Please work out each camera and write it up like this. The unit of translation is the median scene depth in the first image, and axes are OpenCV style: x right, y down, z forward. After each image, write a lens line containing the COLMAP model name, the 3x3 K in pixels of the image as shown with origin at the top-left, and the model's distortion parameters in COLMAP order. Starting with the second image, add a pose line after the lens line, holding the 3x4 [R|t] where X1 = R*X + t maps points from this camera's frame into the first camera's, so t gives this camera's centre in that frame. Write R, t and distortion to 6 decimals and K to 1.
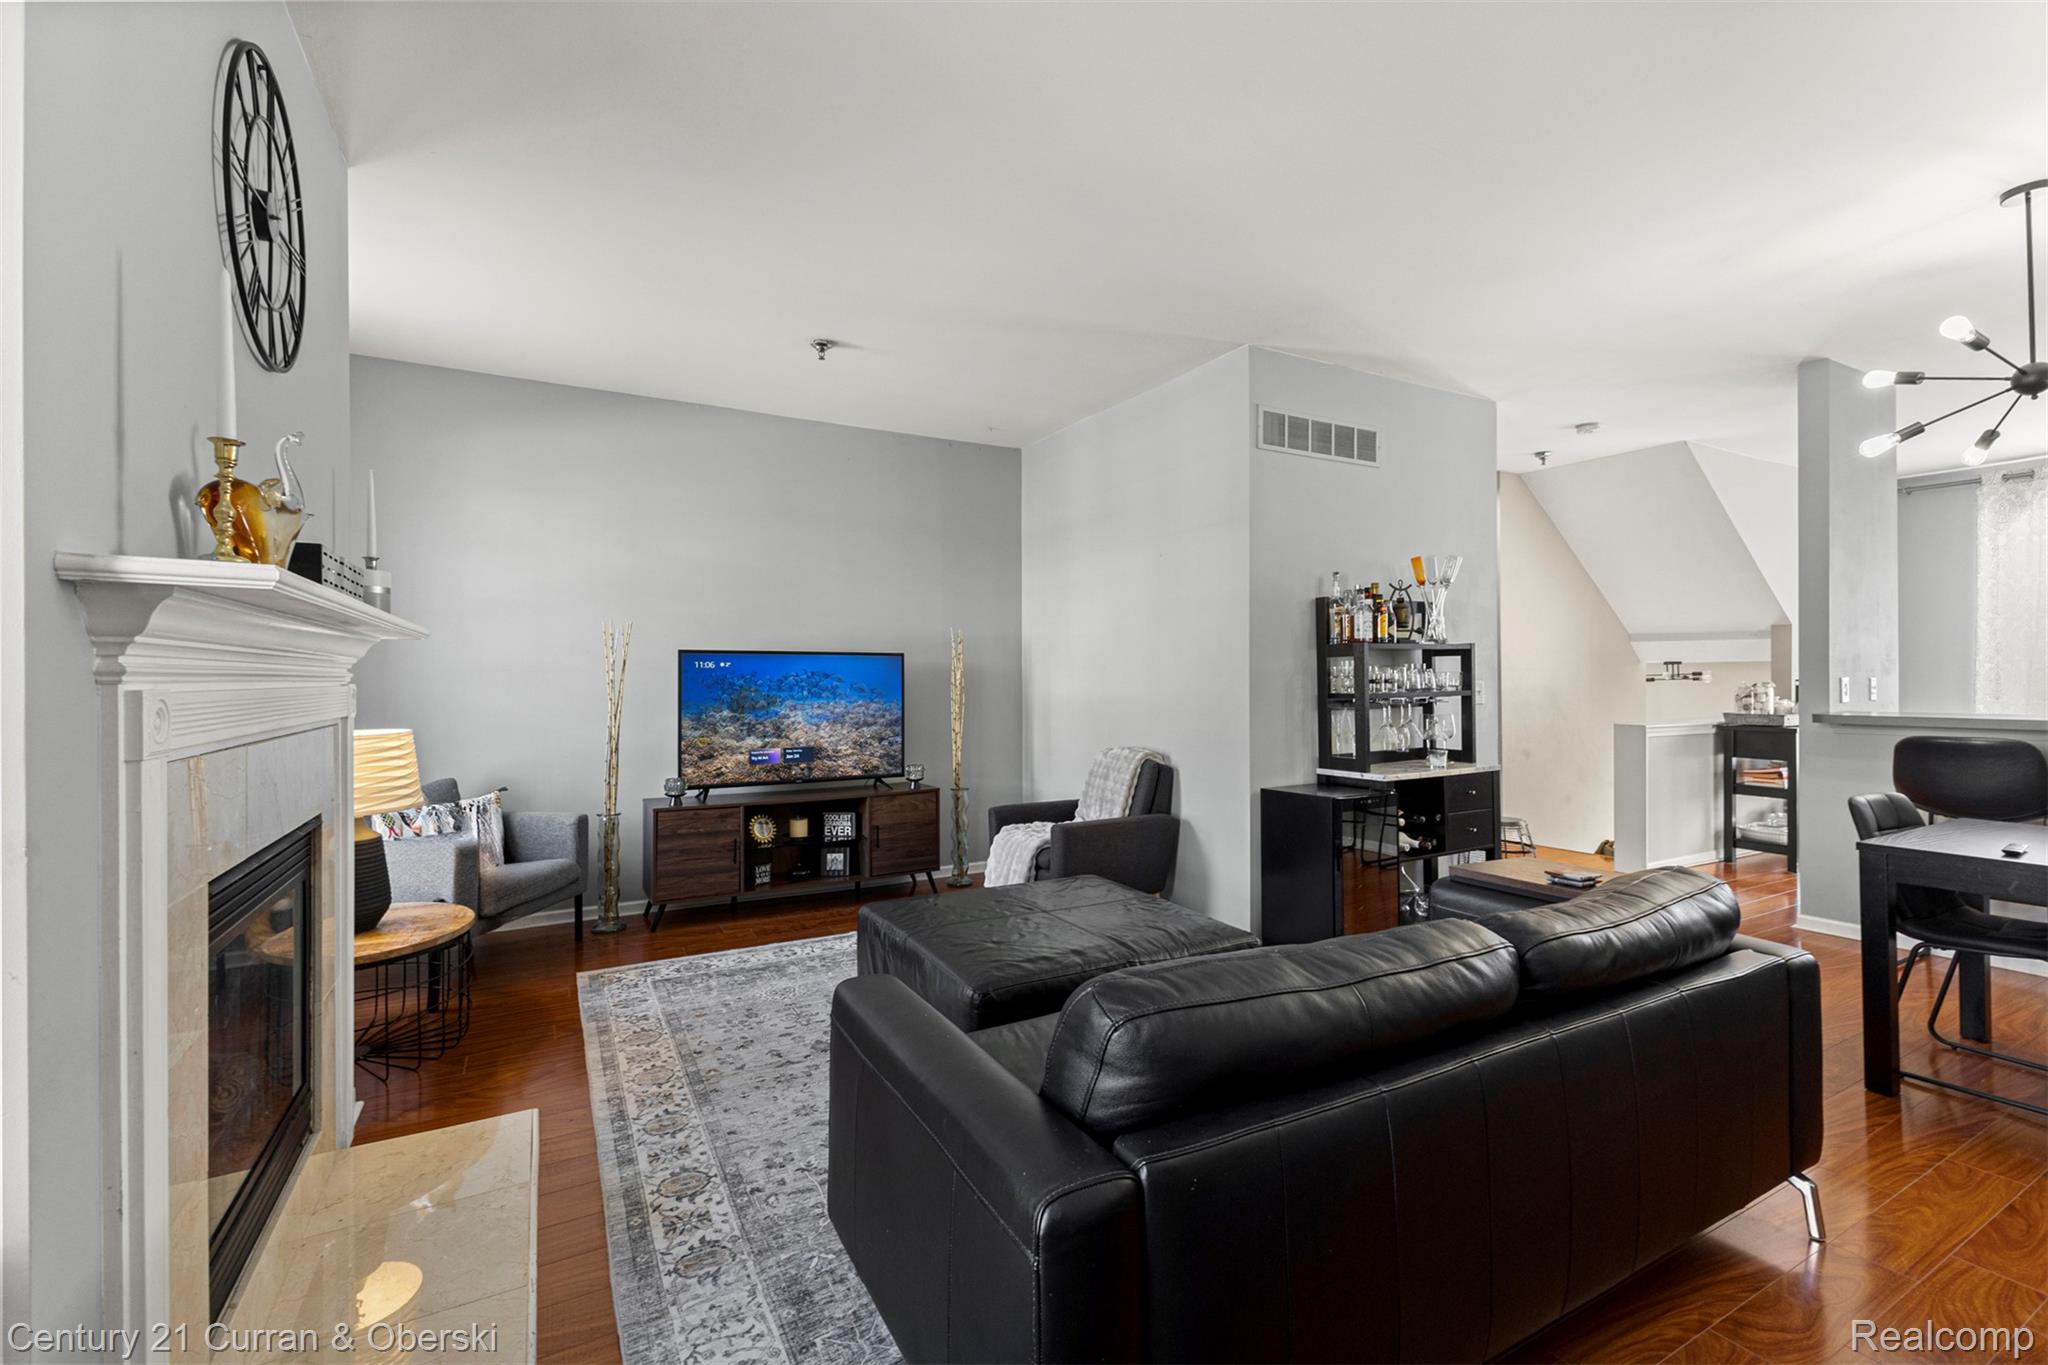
lens RADIAL K [[873.5, 0, 1001.5], [0, 873.5, 672.1], [0, 0, 1]] dist [-0.002110, -0.000002]
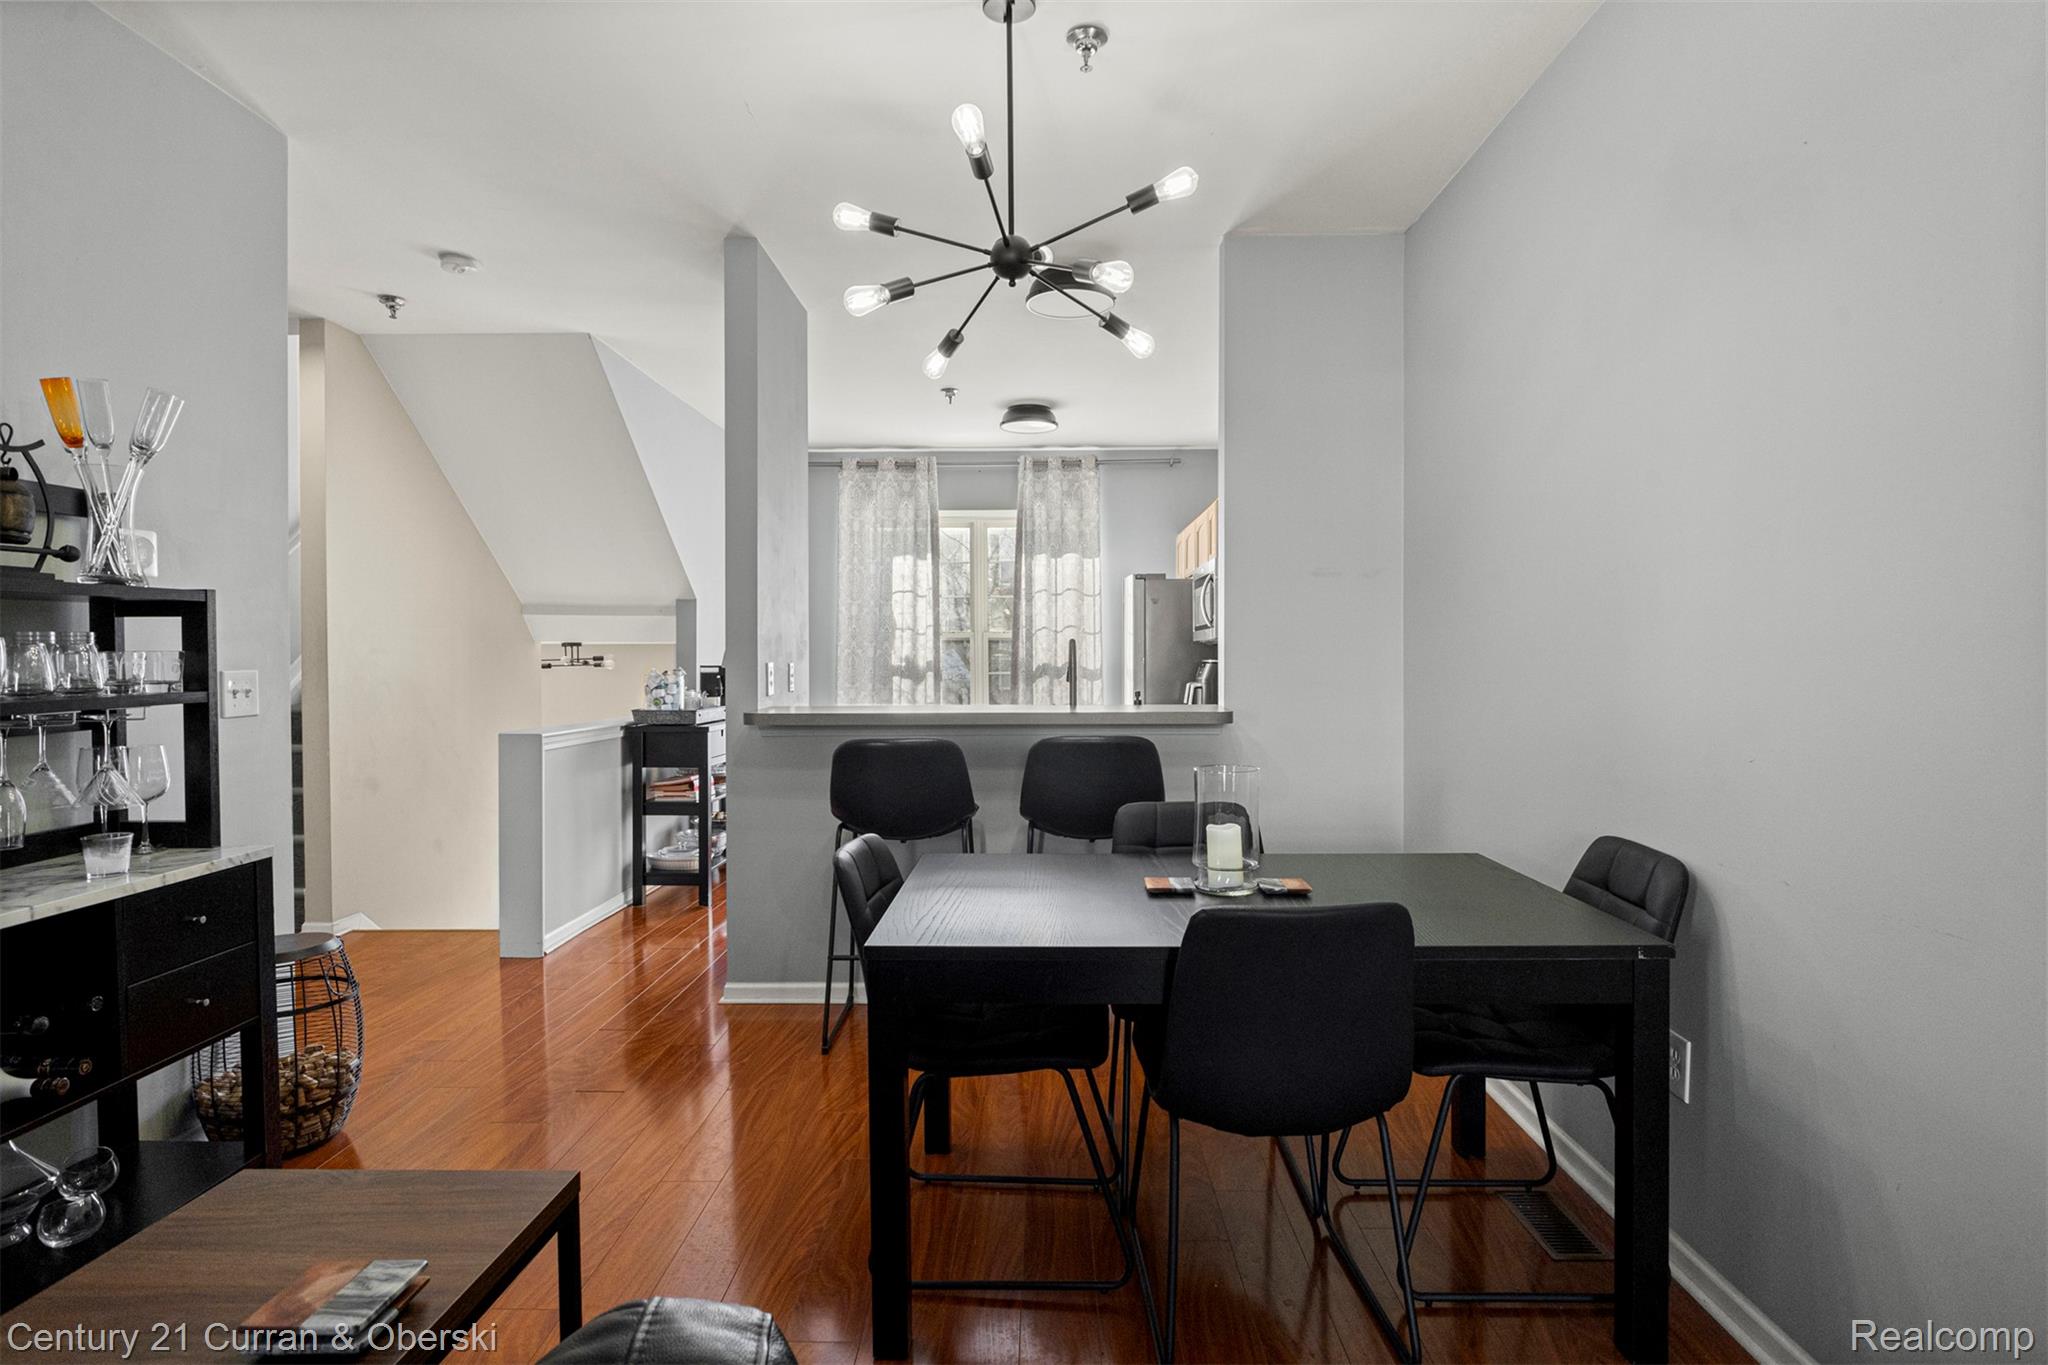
lens RADIAL K [[1063.5, 0, 1035.2], [0, 1063.5, 677.3], [0, 0, 1]] dist [0.013030, -0.016516]
pose [[0.480156, -0.011331, 0.877110, 0.193783], [-0.006709, 0.999840, 0.016589, 0.000791], [-0.877158, -0.013850, 0.480003, 0.262095]]
